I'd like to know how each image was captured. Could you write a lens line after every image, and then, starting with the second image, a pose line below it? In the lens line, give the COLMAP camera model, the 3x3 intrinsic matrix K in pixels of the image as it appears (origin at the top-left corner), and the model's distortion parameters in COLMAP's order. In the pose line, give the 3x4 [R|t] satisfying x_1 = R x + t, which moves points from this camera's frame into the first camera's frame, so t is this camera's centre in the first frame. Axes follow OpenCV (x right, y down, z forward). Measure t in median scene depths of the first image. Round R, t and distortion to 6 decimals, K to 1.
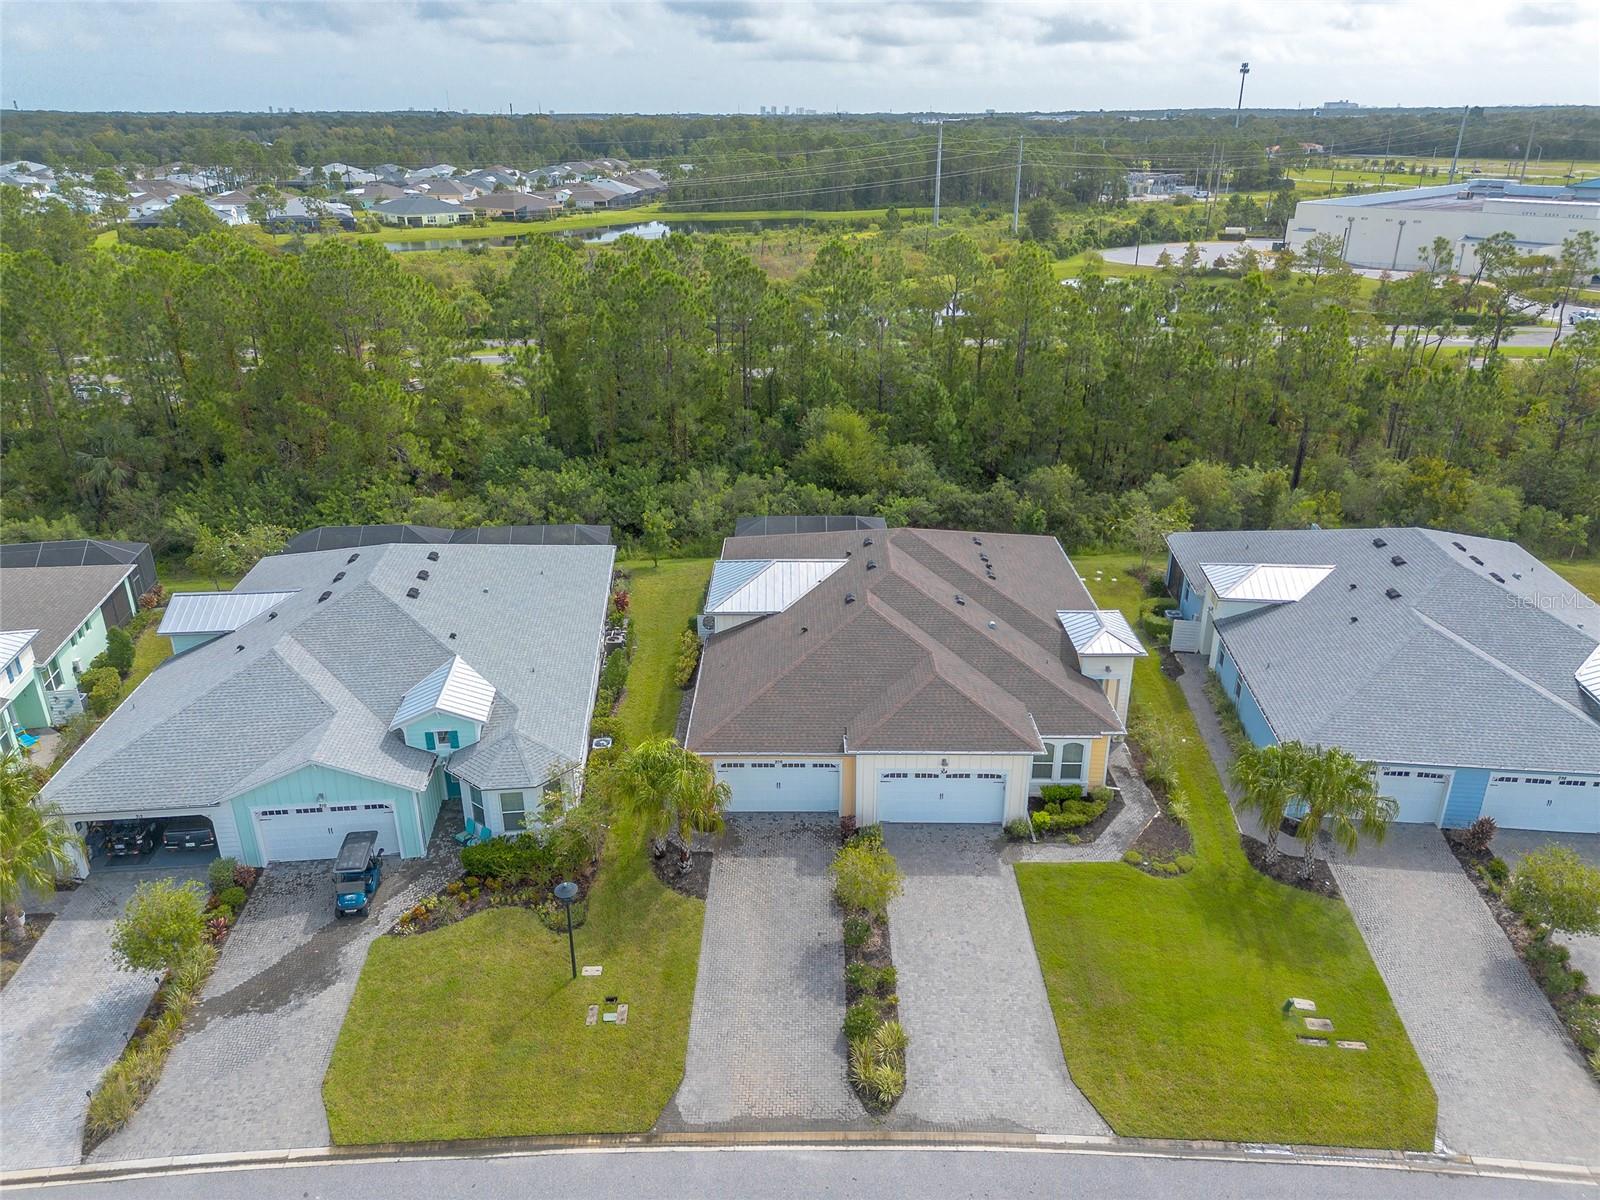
lens RADIAL K [[1131.9, 0, 798.1], [0, 1131.9, 598.5], [0, 0, 1]] dist [0.062014, -0.053979]
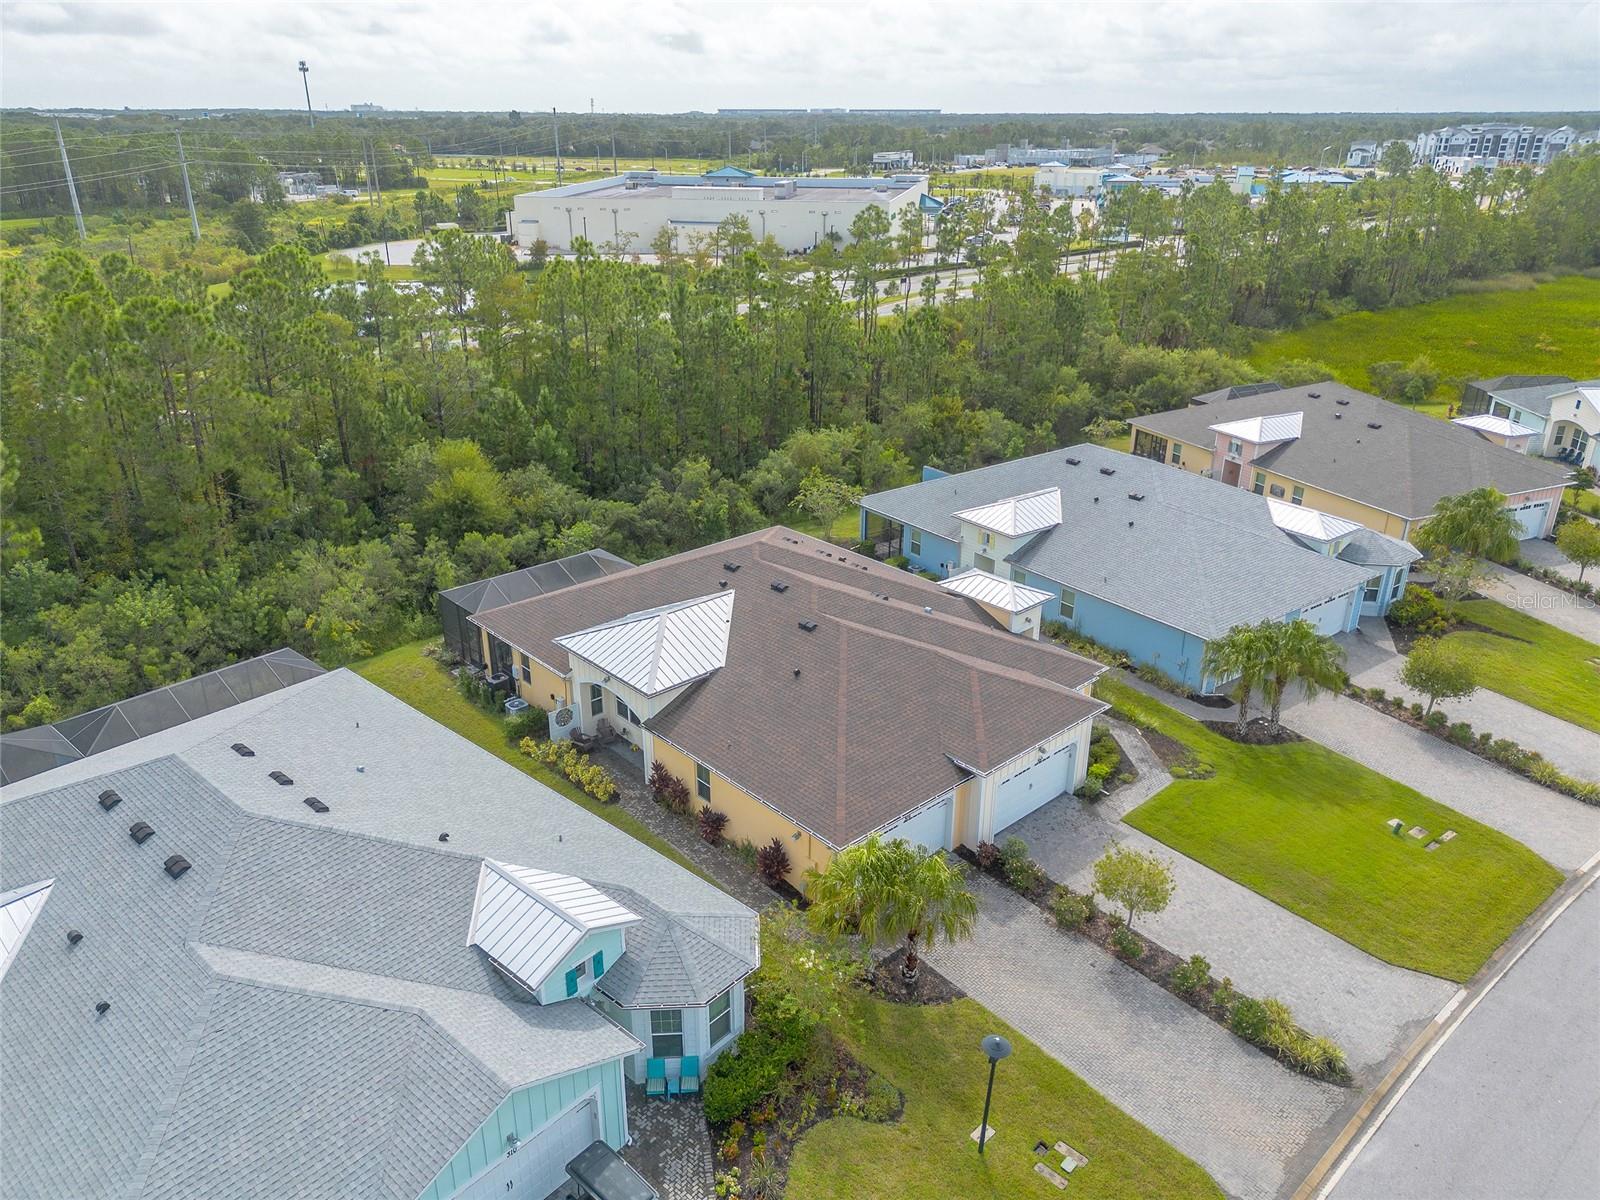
lens RADIAL K [[1131.9, 0, 798.1], [0, 1131.9, 598.5], [0, 0, 1]] dist [0.062014, -0.053979]
pose [[0.734051, -0.260239, 0.627252, -0.594407], [0.261172, 0.960803, 0.092985, -0.122215], [-0.626865, 0.095564, 0.773245, 0.375730]]
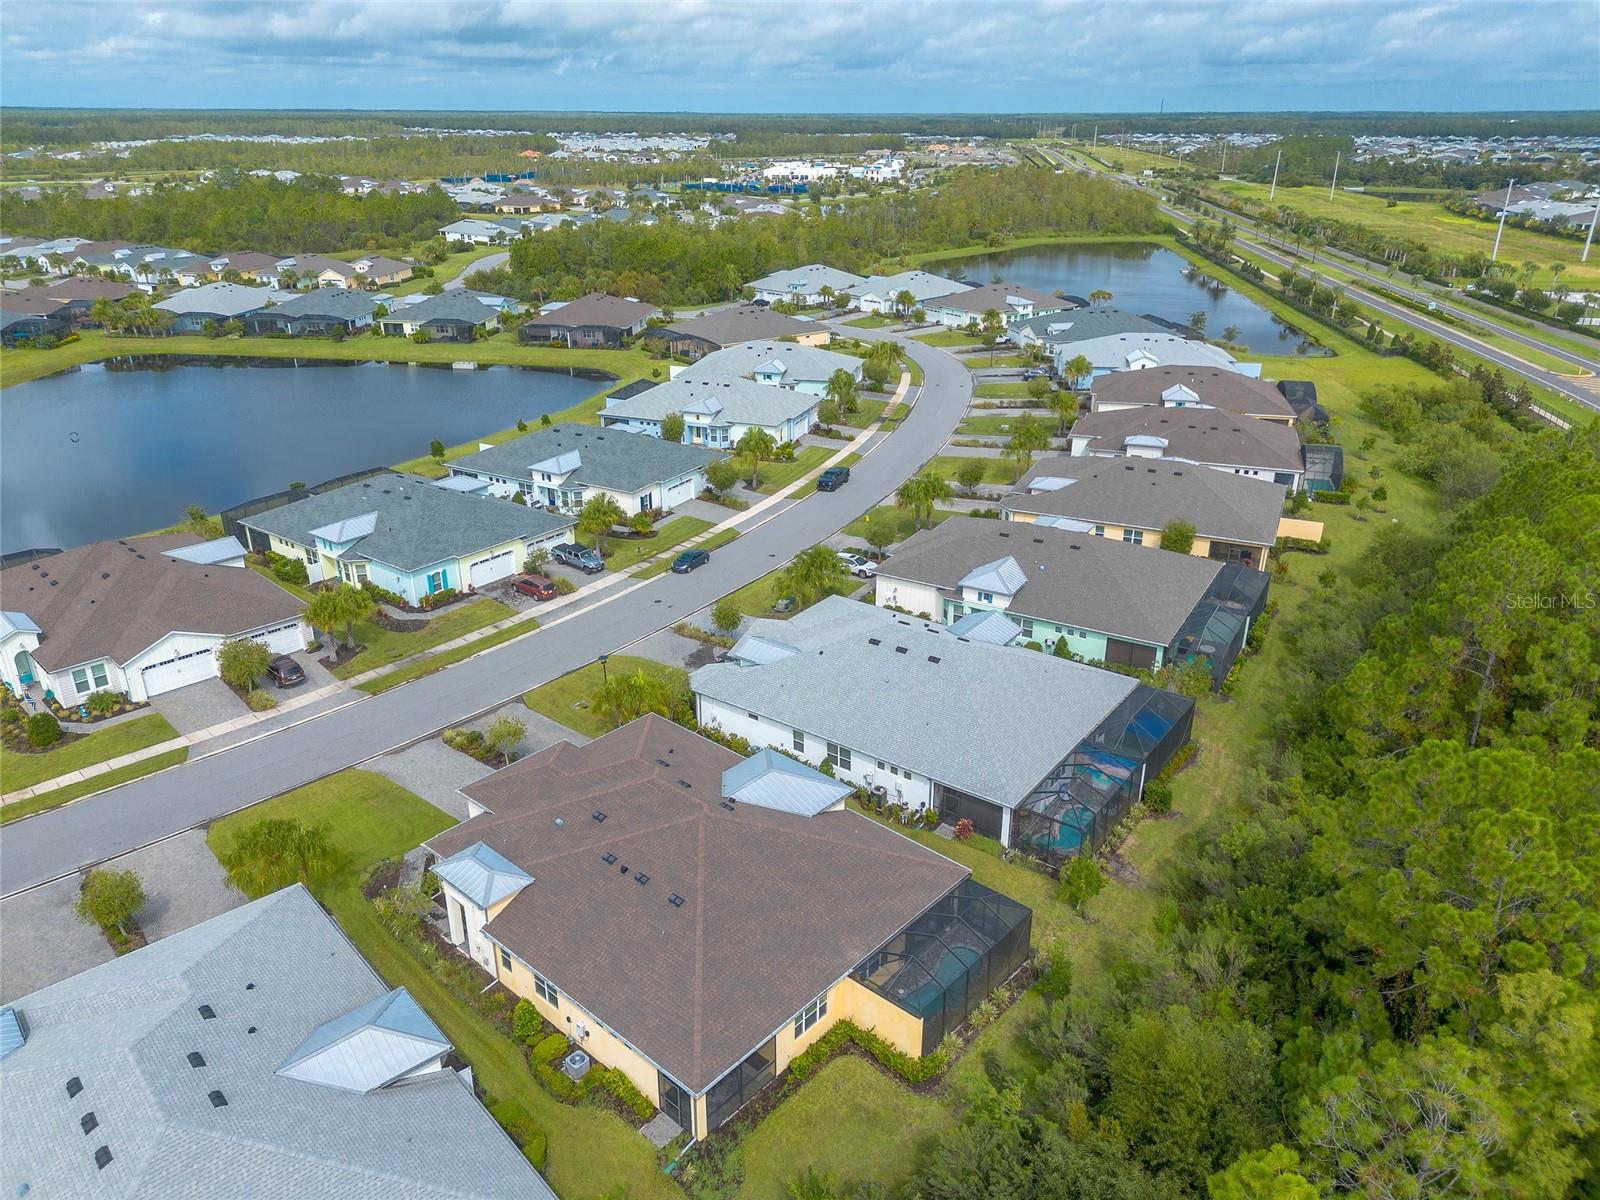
lens RADIAL K [[1131.9, 0, 798.1], [0, 1131.9, 598.5], [0, 0, 1]] dist [0.062014, -0.053979]
pose [[-0.662762, 0.296838, -0.687483, 0.865593], [-0.292863, 0.742204, 0.602797, -1.071431], [0.689186, 0.600849, -0.404972, 1.746020]]
